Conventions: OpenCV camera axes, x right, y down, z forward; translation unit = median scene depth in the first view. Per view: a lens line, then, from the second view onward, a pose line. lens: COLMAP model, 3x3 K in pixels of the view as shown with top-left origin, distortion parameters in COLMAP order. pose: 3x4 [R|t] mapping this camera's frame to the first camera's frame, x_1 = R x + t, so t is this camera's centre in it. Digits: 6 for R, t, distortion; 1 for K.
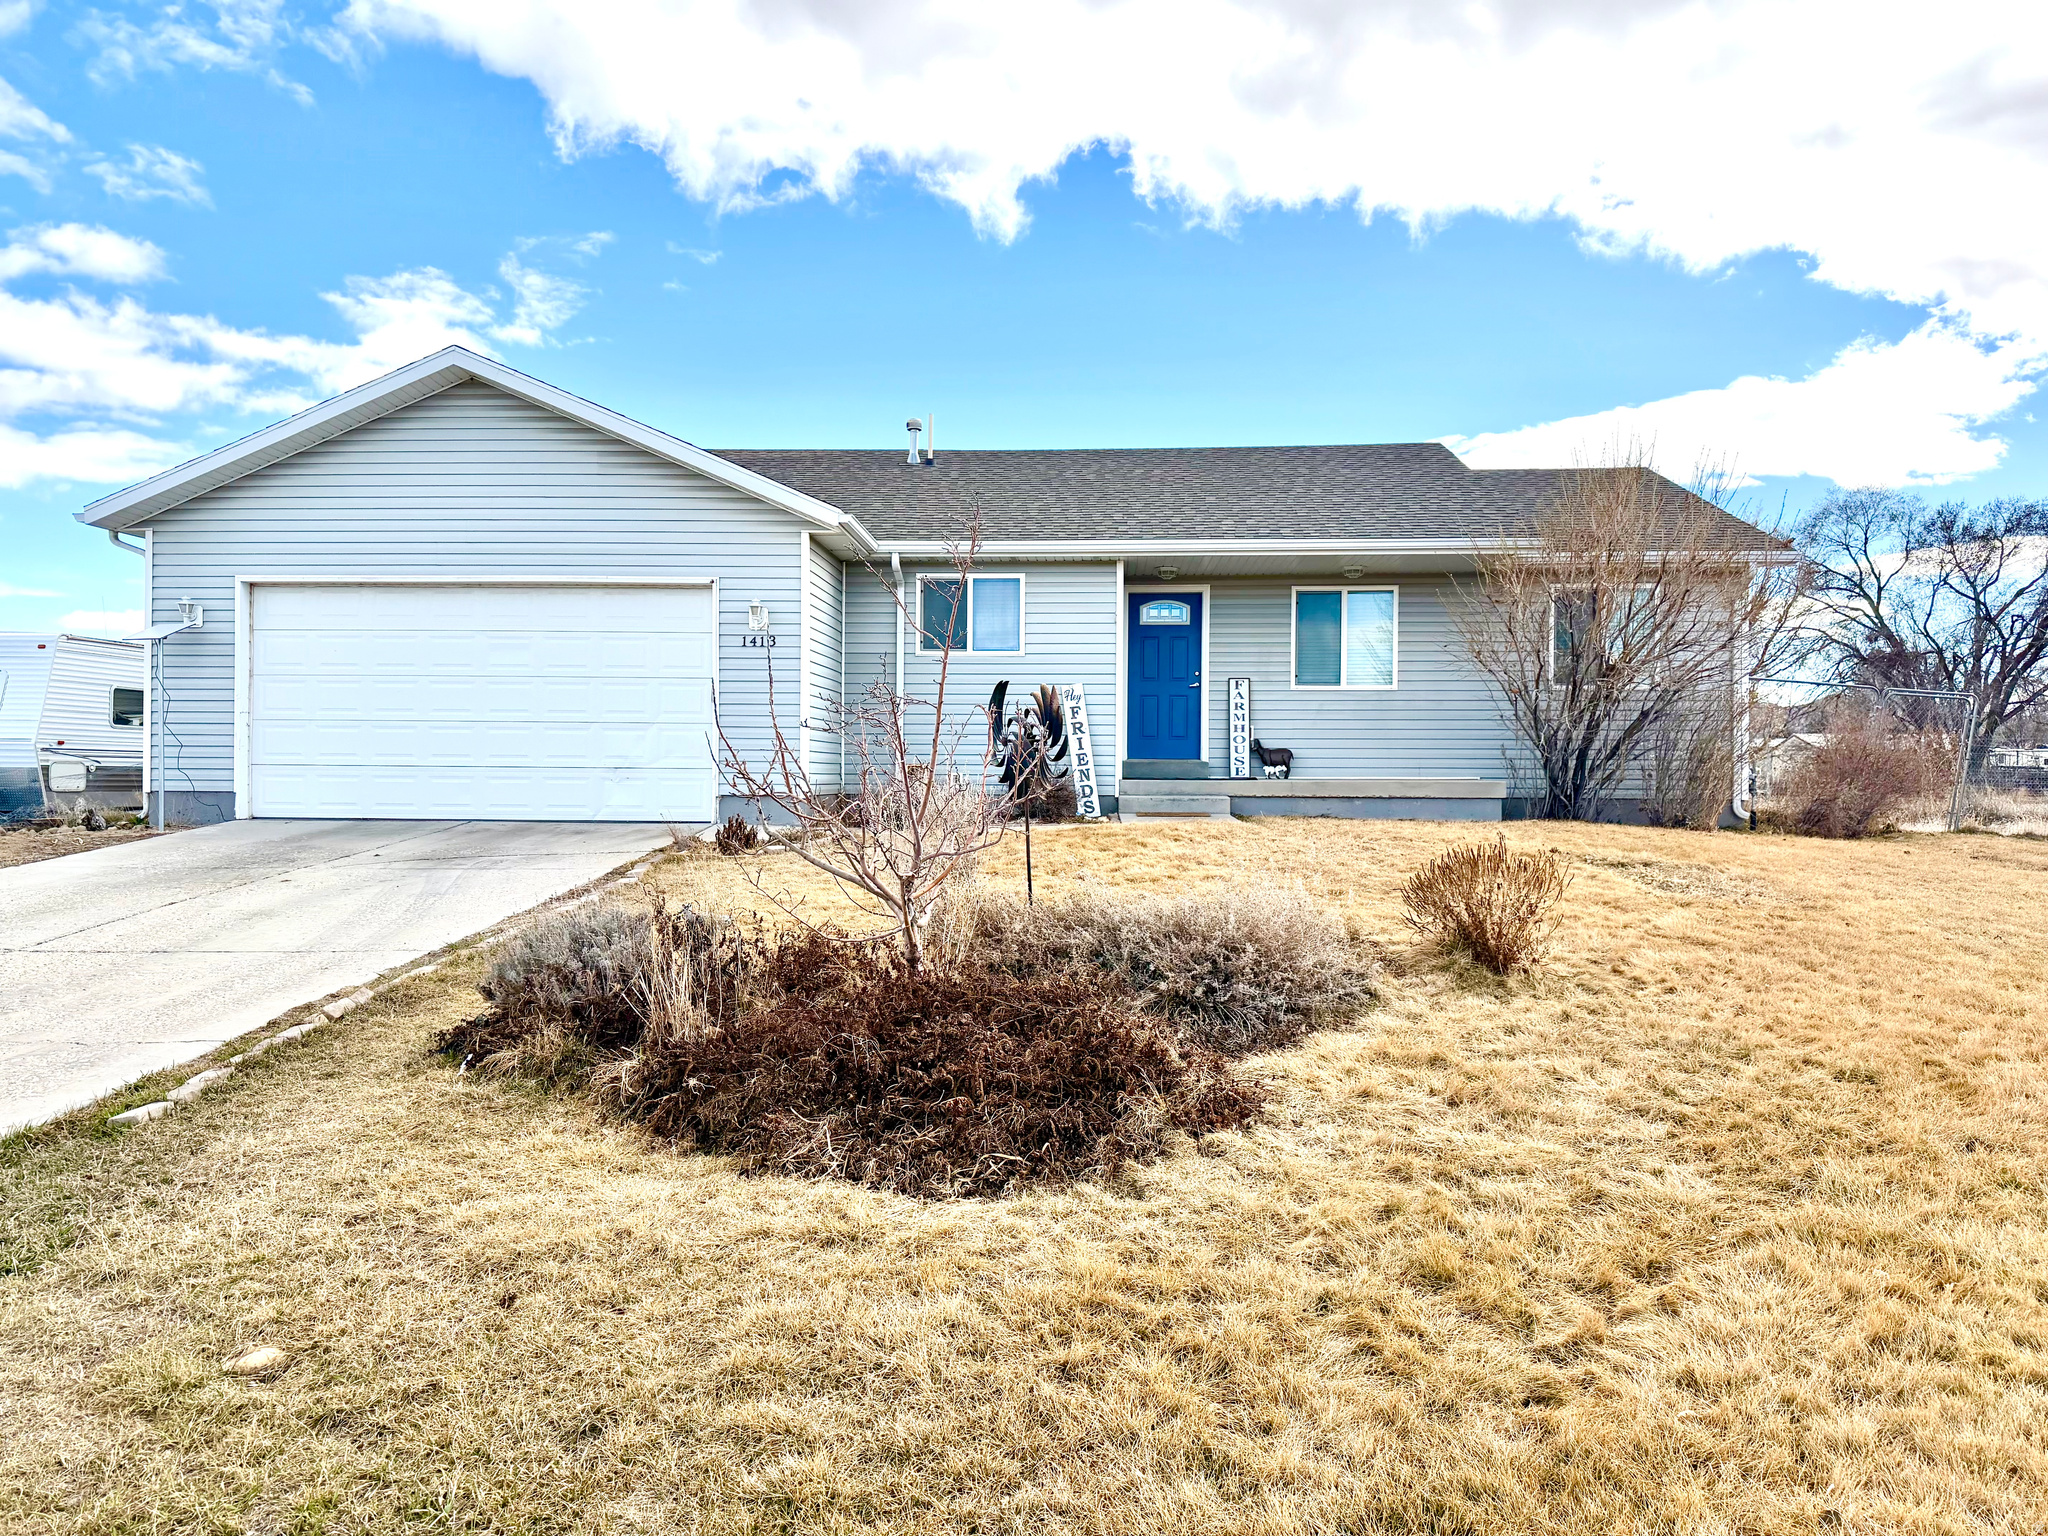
lens RADIAL K [[1443.4, 0, 1024.5], [0, 1443.4, 769.5], [0, 0, 1]] dist [0.003466, -0.000187]
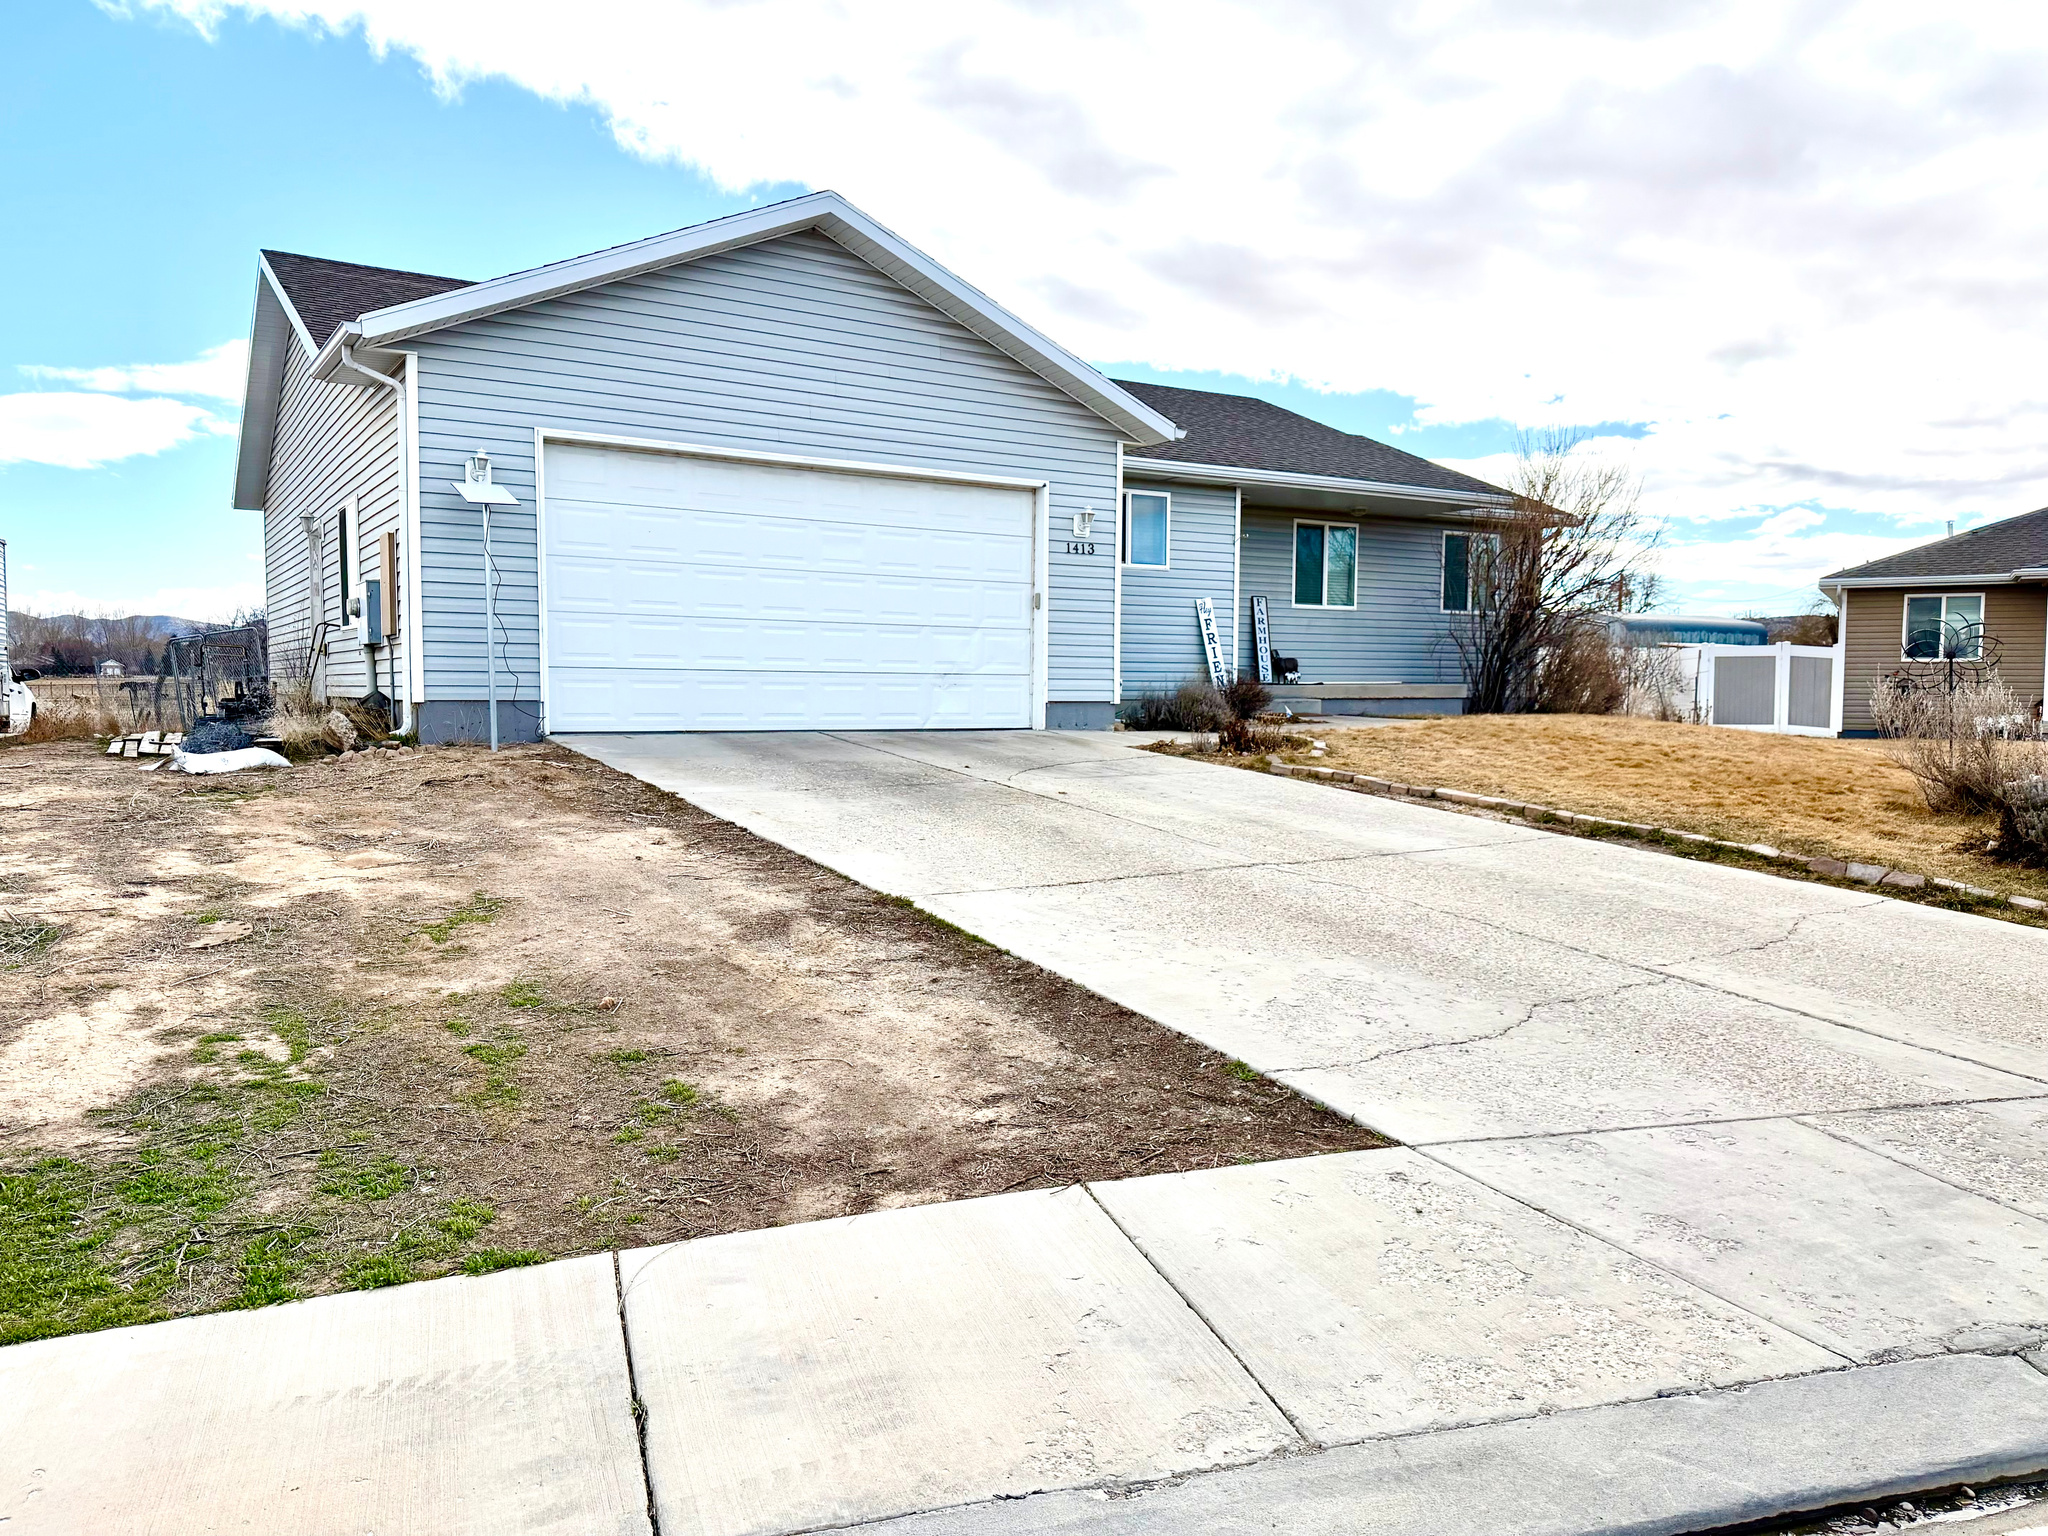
lens RADIAL K [[1443.4, 0, 1026.8], [0, 1443.4, 768.6], [0, 0, 1]] dist [0.003466, -0.000187]
pose [[0.822922, -0.030986, 0.567309, -0.712918], [-0.011750, 0.997370, 0.071519, -0.006931], [-0.568033, -0.065520, 0.820393, 0.166334]]
